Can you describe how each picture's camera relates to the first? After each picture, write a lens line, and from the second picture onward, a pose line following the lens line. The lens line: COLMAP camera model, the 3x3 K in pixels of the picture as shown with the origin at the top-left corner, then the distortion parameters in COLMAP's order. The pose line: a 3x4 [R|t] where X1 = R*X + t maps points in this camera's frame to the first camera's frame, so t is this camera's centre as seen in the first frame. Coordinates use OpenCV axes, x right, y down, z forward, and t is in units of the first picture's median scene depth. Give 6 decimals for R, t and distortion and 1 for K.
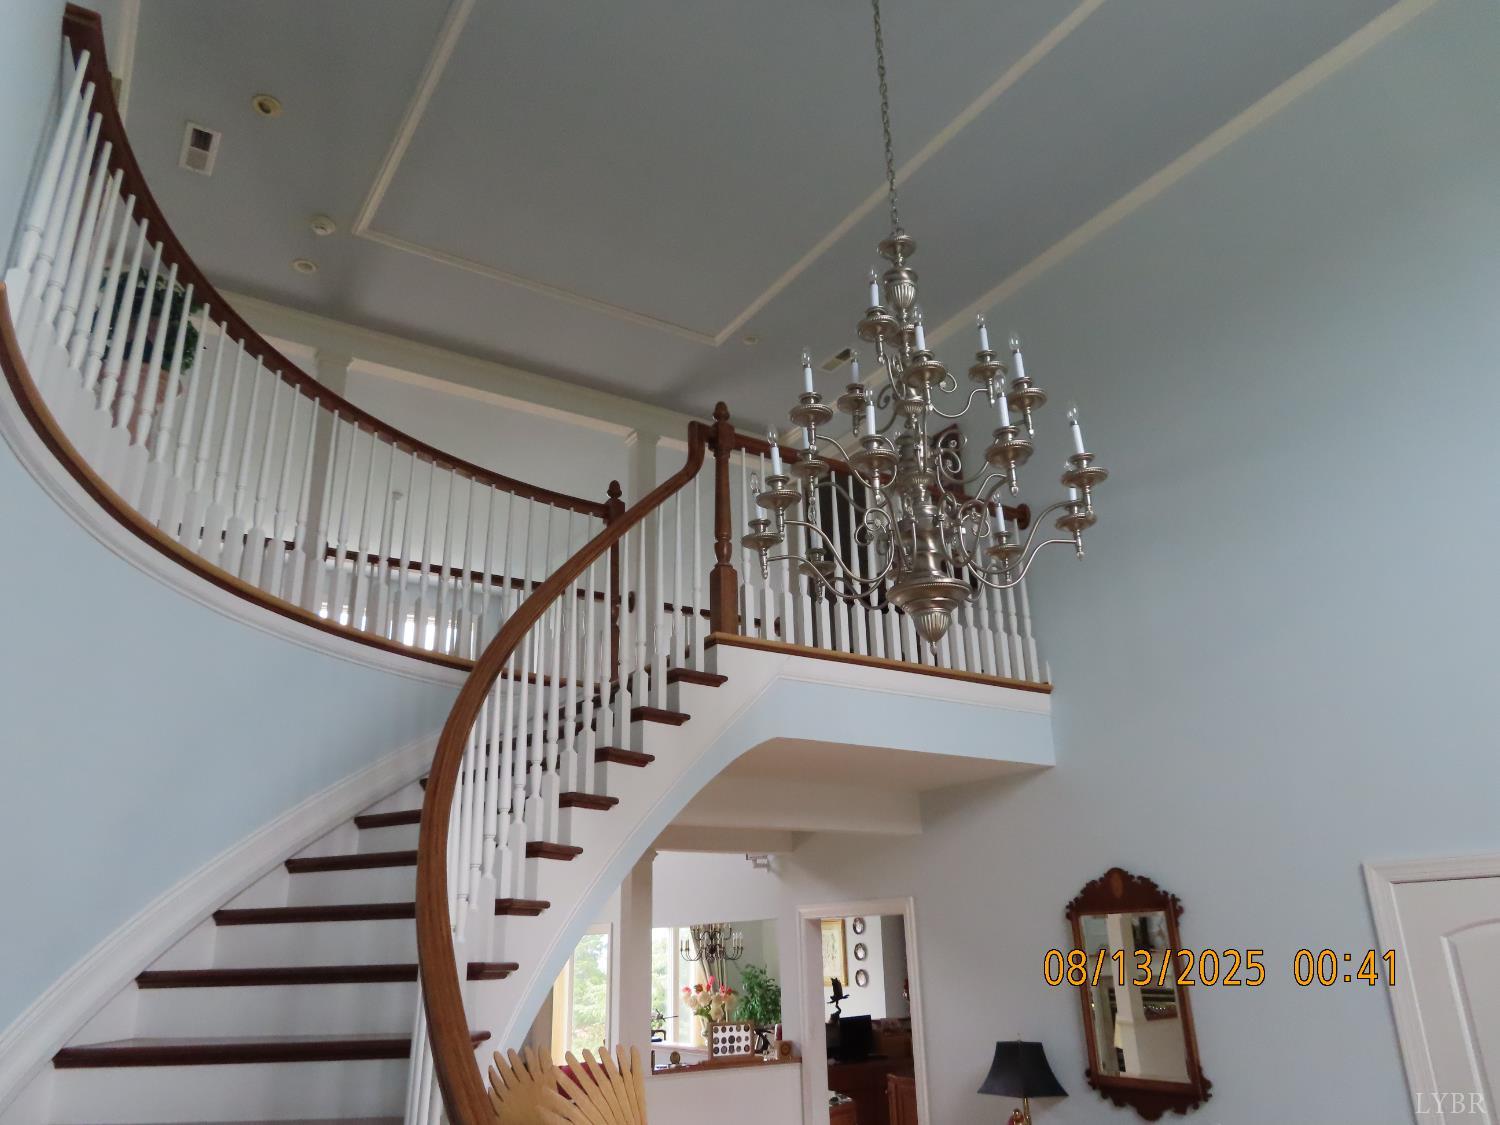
lens RADIAL K [[1061.3, 0, 757.8], [0, 1061.3, 561.7], [0, 0, 1]] dist [-0.016794, 0.004197]
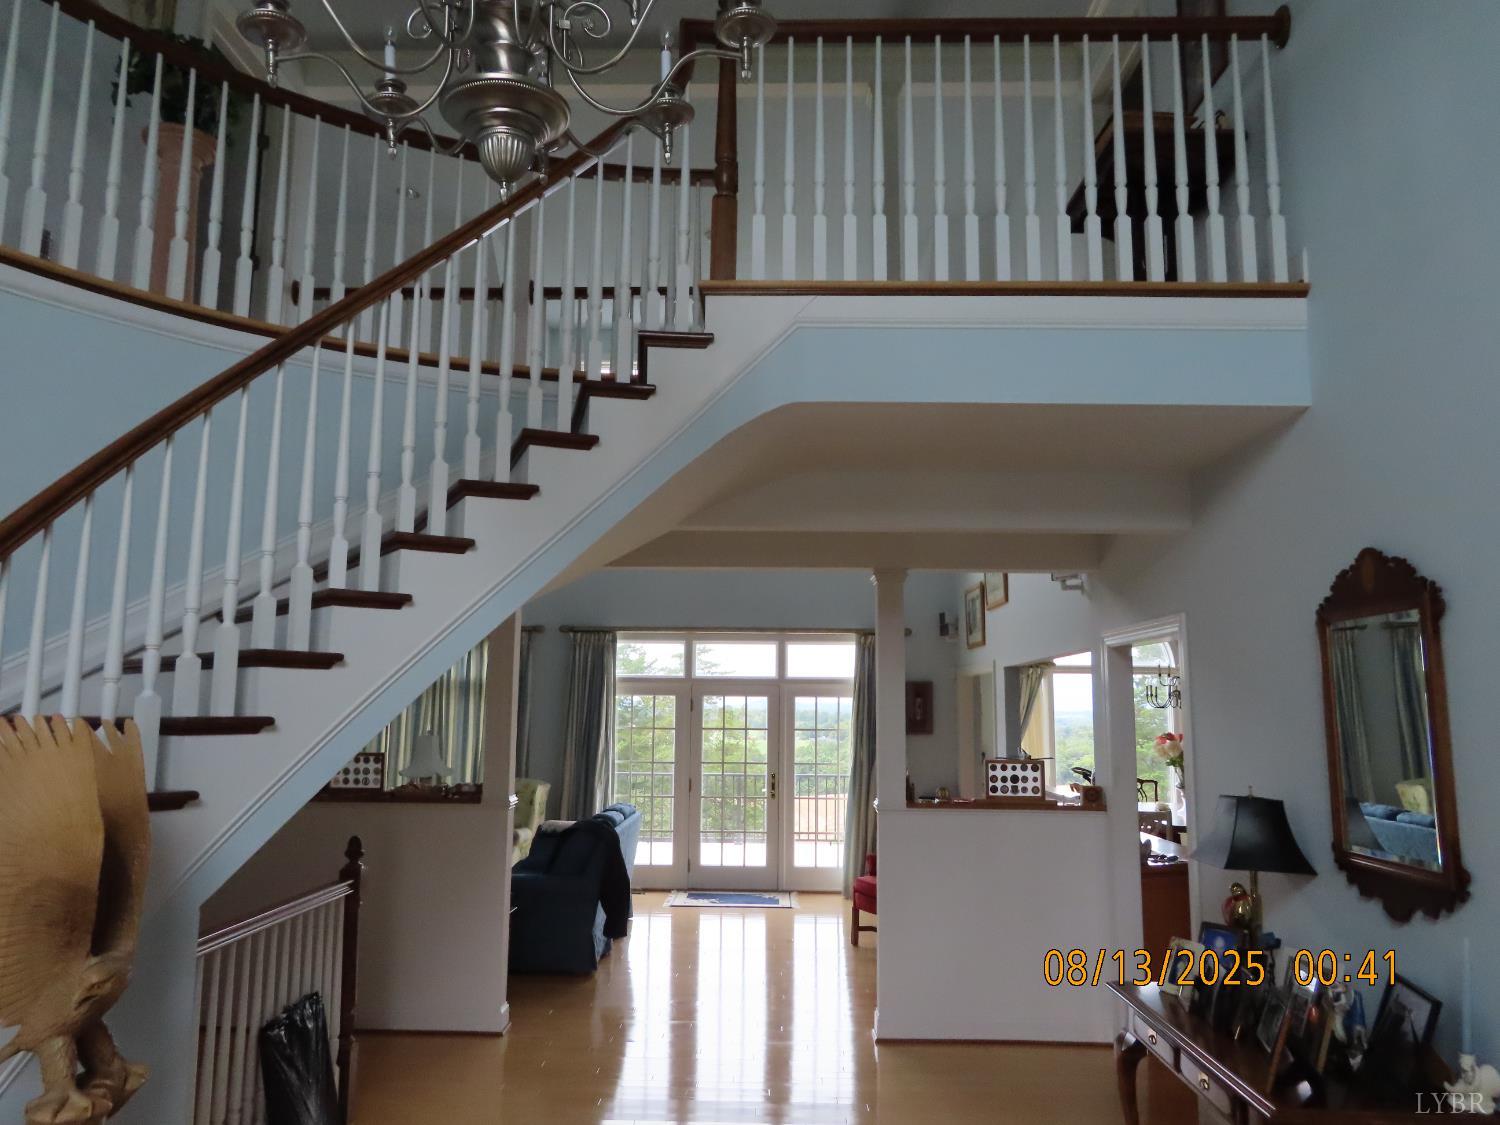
lens RADIAL K [[1061.3, 0, 757.7], [0, 1061.3, 565.0], [0, 0, 1]] dist [-0.016794, 0.004197]
pose [[0.828730, -0.047434, -0.557635, 0.342410], [0.167765, 0.971635, 0.166673, 0.118037], [0.533912, -0.231679, 0.813181, 0.258901]]
